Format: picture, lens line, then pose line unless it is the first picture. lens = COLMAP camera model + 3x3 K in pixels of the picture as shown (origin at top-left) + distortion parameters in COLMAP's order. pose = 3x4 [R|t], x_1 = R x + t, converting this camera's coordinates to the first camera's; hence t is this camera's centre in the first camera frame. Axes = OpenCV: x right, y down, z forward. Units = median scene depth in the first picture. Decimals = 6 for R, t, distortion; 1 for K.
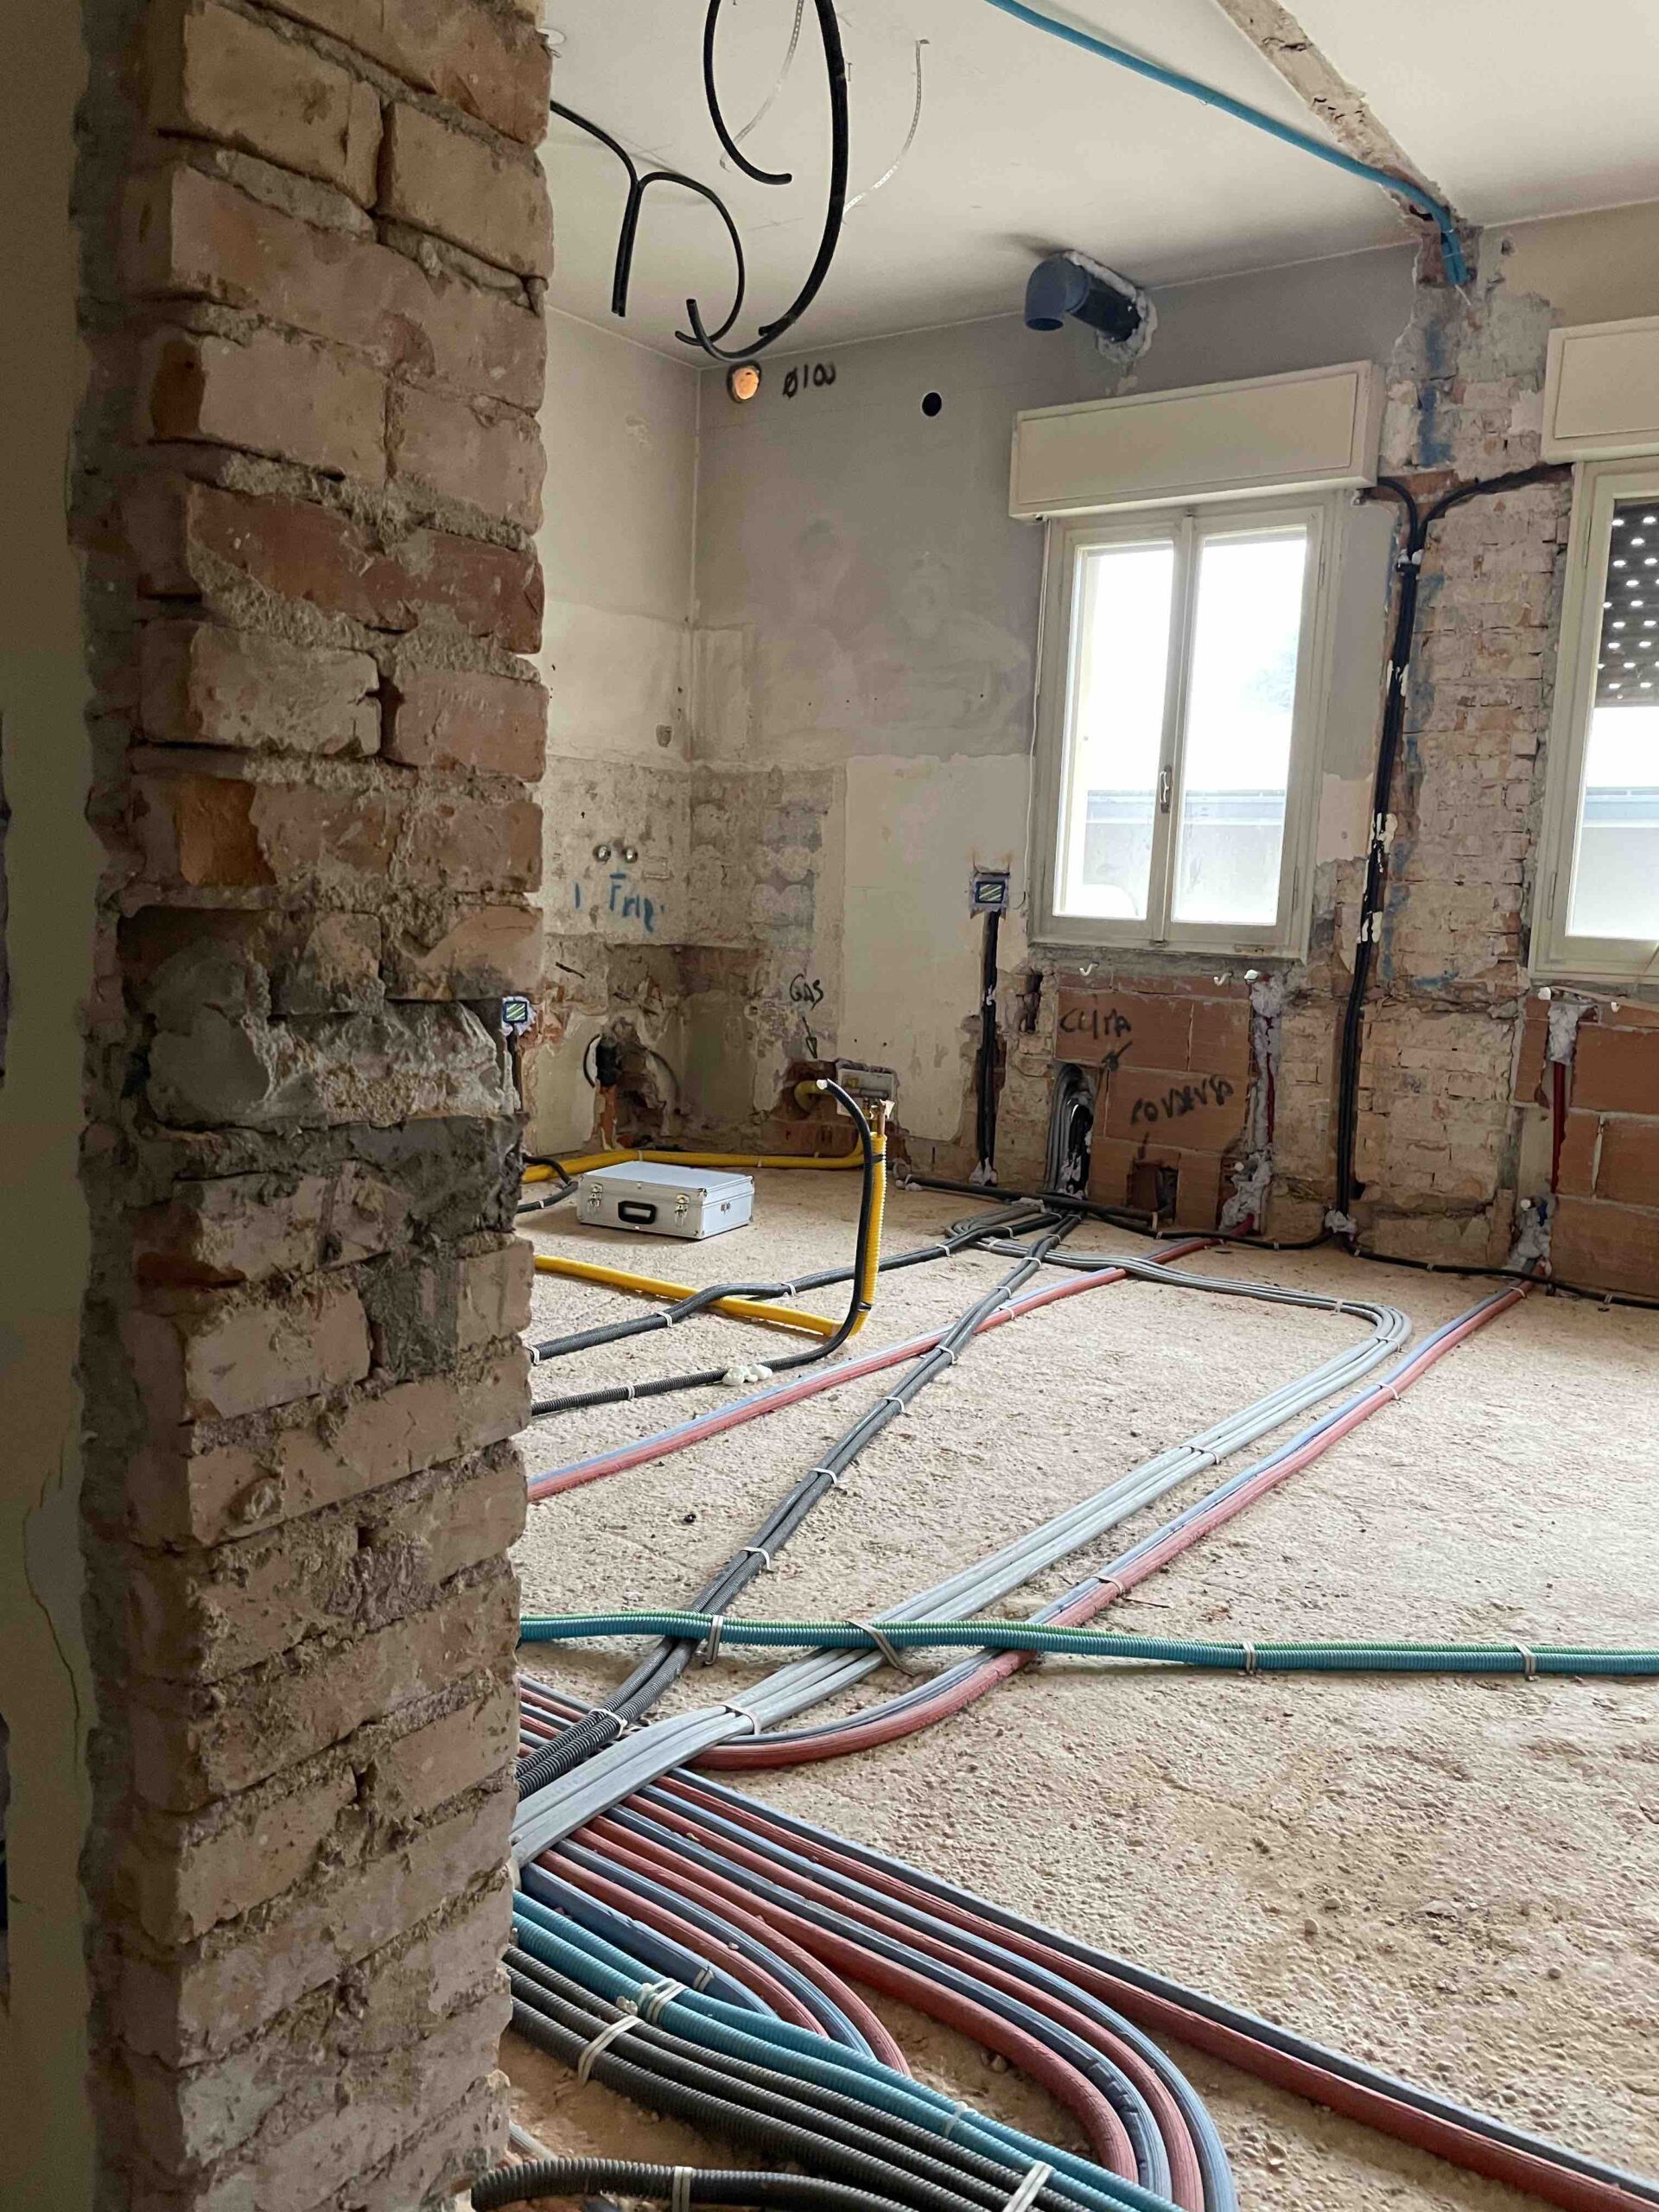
lens RADIAL K [[1673.6, 0, 819.0], [0, 1673.6, 1103.6], [0, 0, 1]] dist [0.038325, -0.008580]
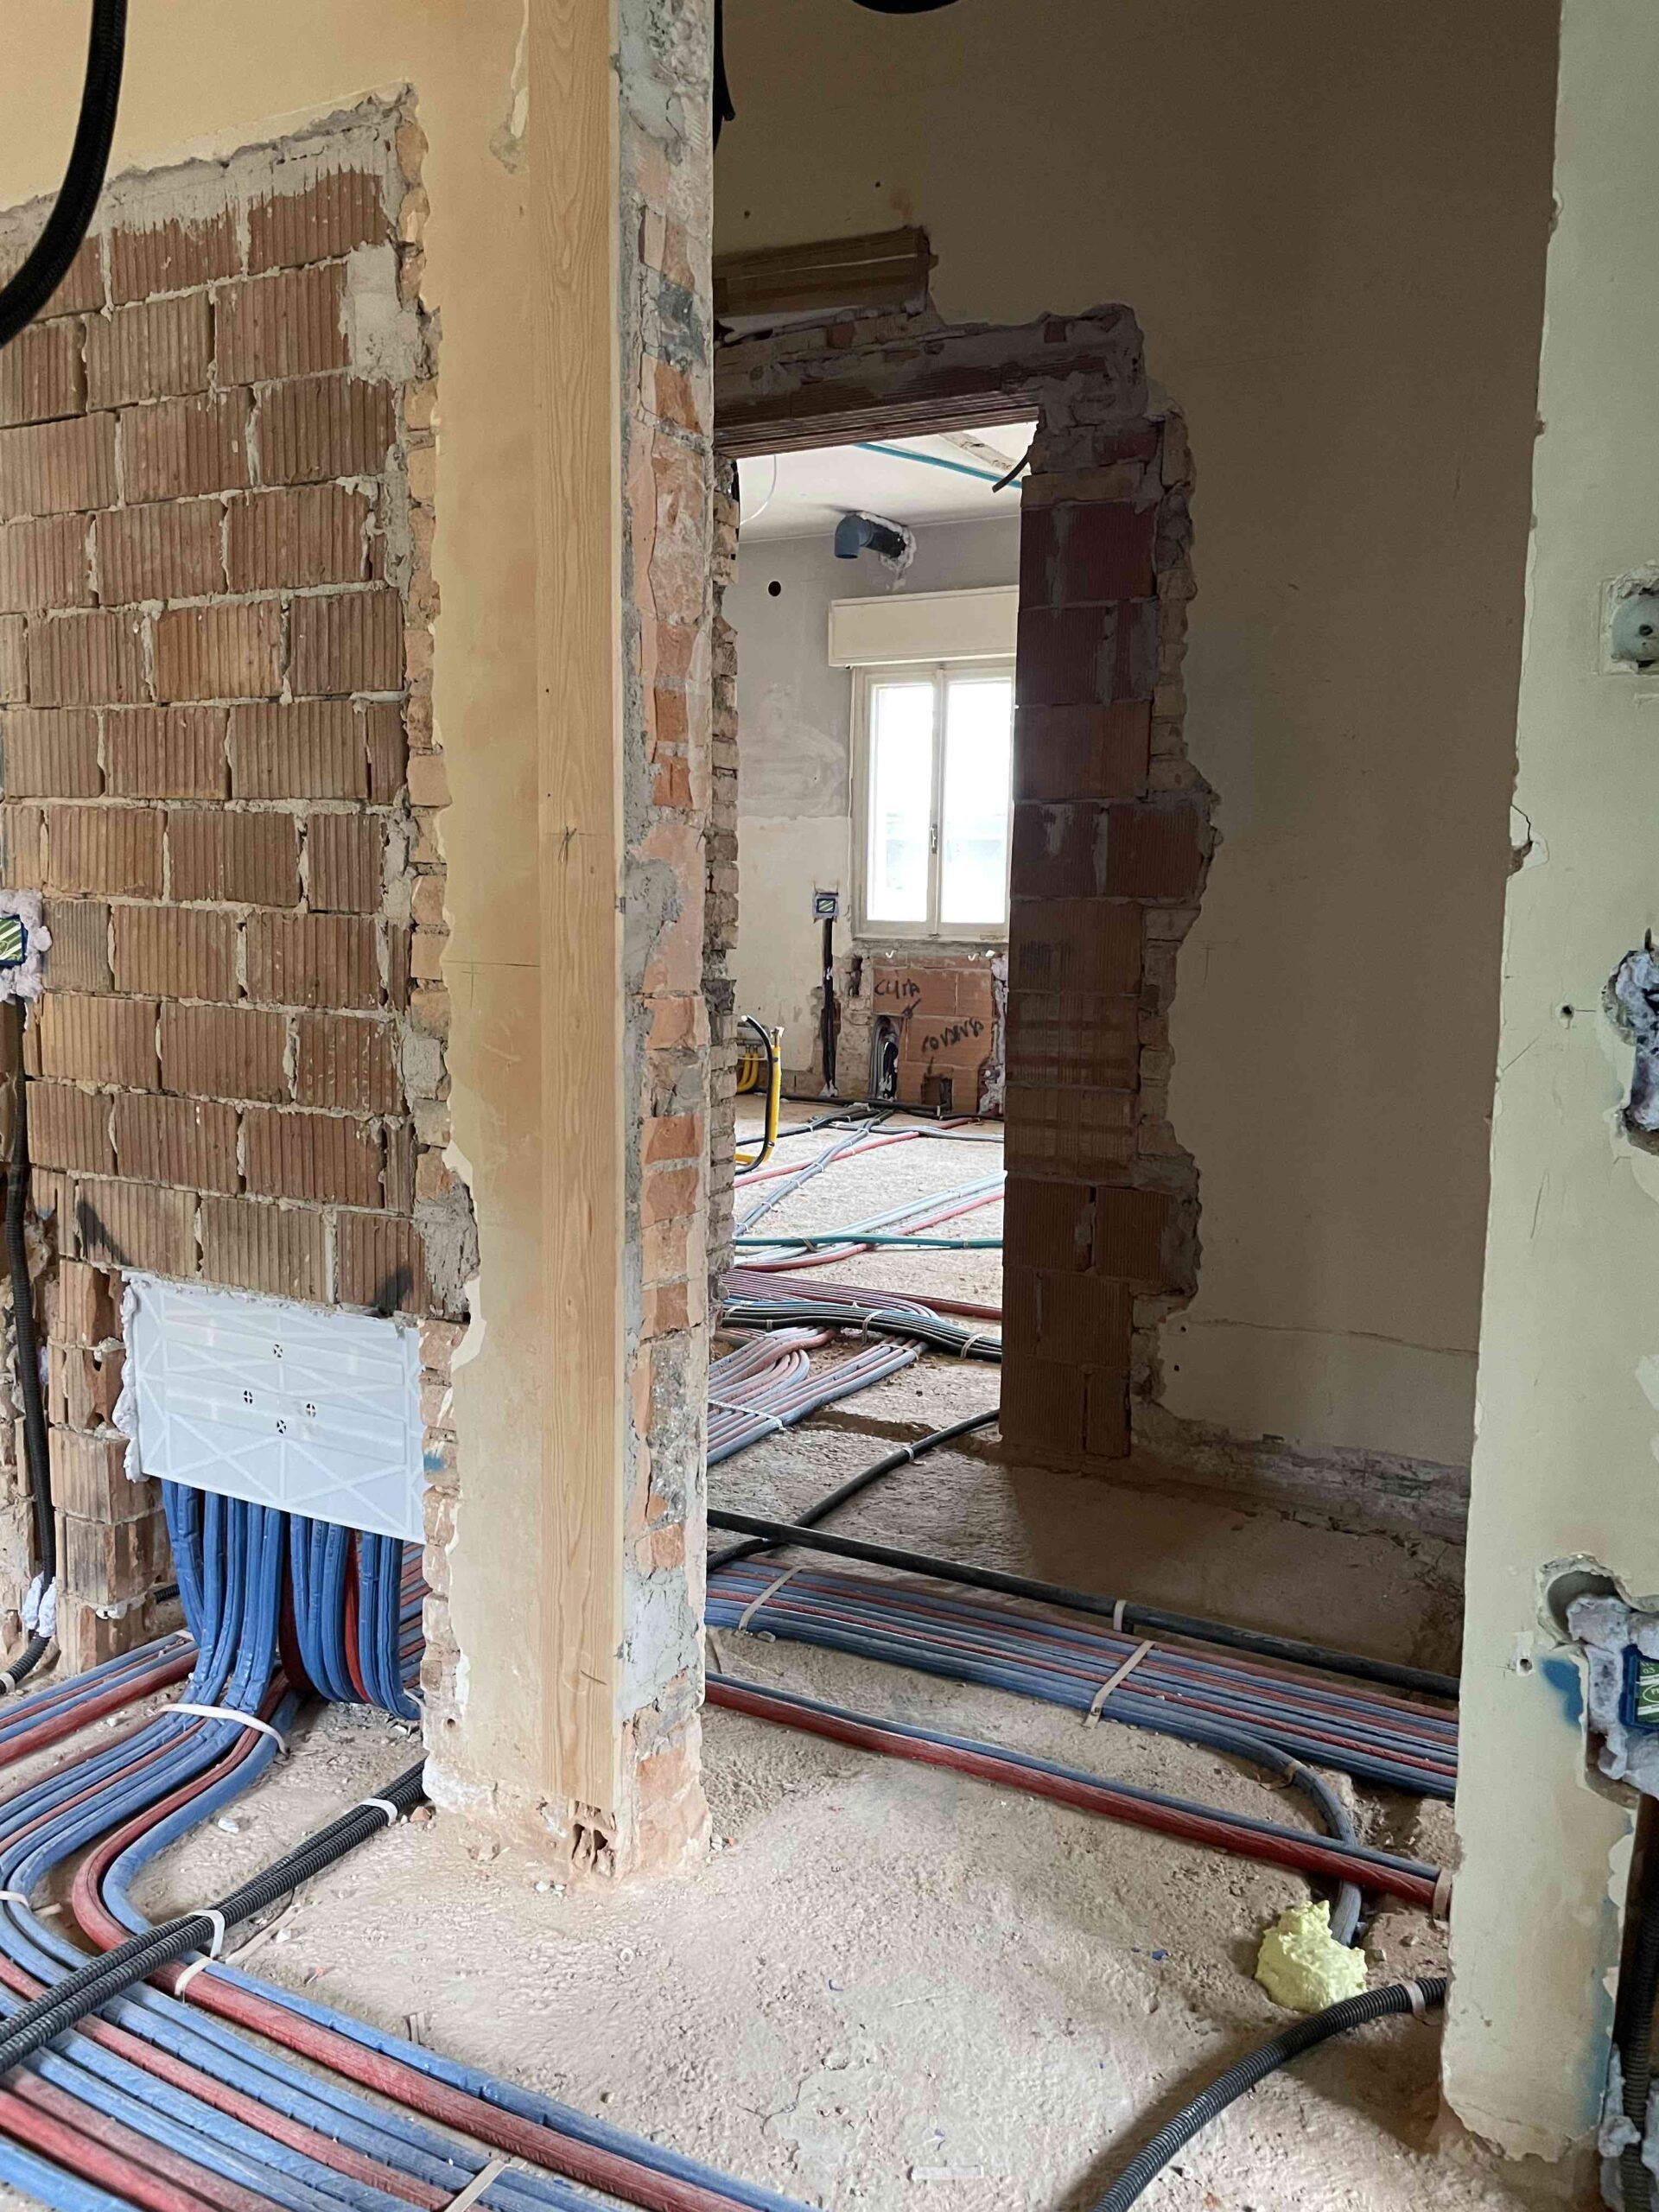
lens RADIAL K [[1673.6, 0, 835.1], [0, 1673.6, 1105.1], [0, 0, 1]] dist [0.038325, -0.008580]
pose [[0.992428, -0.039703, 0.116235, -0.077278], [0.039859, 0.999205, 0.000983, 0.056634], [-0.116182, 0.003657, 0.993221, -0.538504]]
